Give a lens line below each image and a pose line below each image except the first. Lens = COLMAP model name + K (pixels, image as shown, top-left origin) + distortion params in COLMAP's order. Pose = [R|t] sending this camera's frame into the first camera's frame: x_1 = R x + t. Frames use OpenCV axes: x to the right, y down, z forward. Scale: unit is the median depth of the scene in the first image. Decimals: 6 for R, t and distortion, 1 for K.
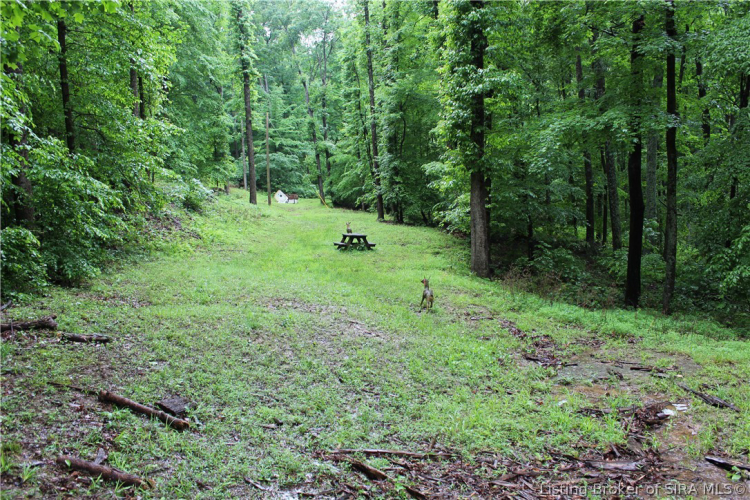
lens RADIAL K [[630.5, 0, 371.7], [0, 630.5, 248.4], [0, 0, 1]] dist [-0.155969, 0.135173]
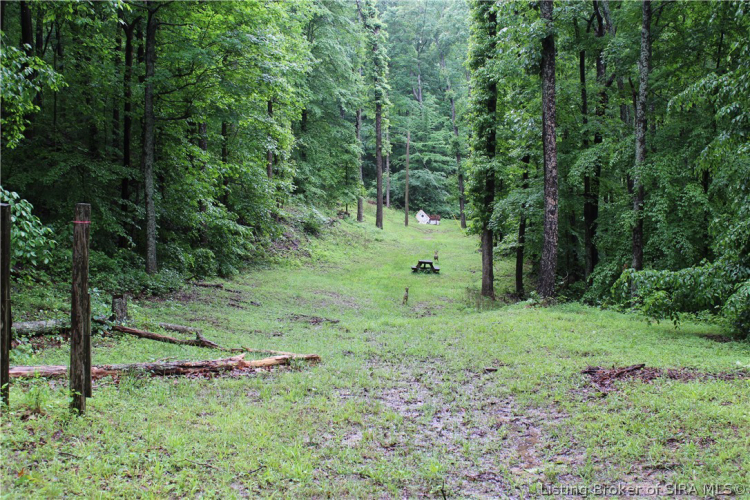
lens RADIAL K [[843.5, 0, 374.6], [0, 843.5, 249.6], [0, 0, 1]] dist [-0.011705, 0.000000]
pose [[0.965796, 0.057912, -0.252754, 0.173260], [-0.065326, 0.997642, -0.021033, -0.001303], [0.250940, 0.036825, 0.967302, -0.397222]]
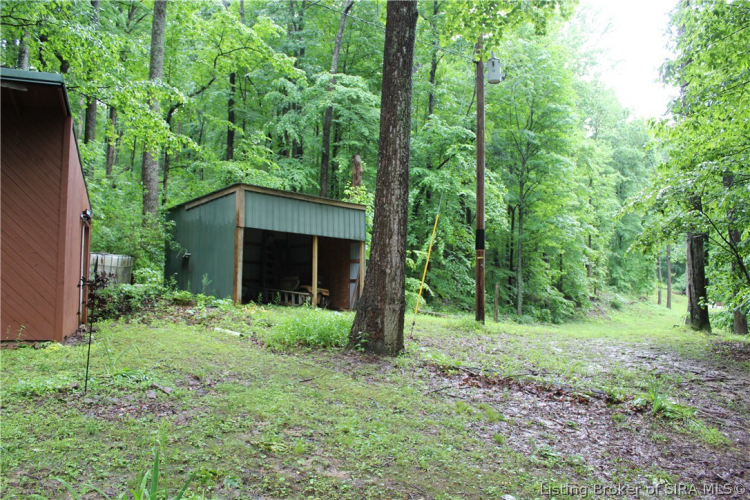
lens RADIAL K [[630.5, 0, 374.5], [0, 630.5, 251.4], [0, 0, 1]] dist [-0.155969, 0.135173]
pose [[0.716845, 0.014684, -0.697077, 0.393083], [-0.115002, 0.988575, -0.097438, 0.031057], [0.687682, 0.150013, 0.710344, -0.736619]]
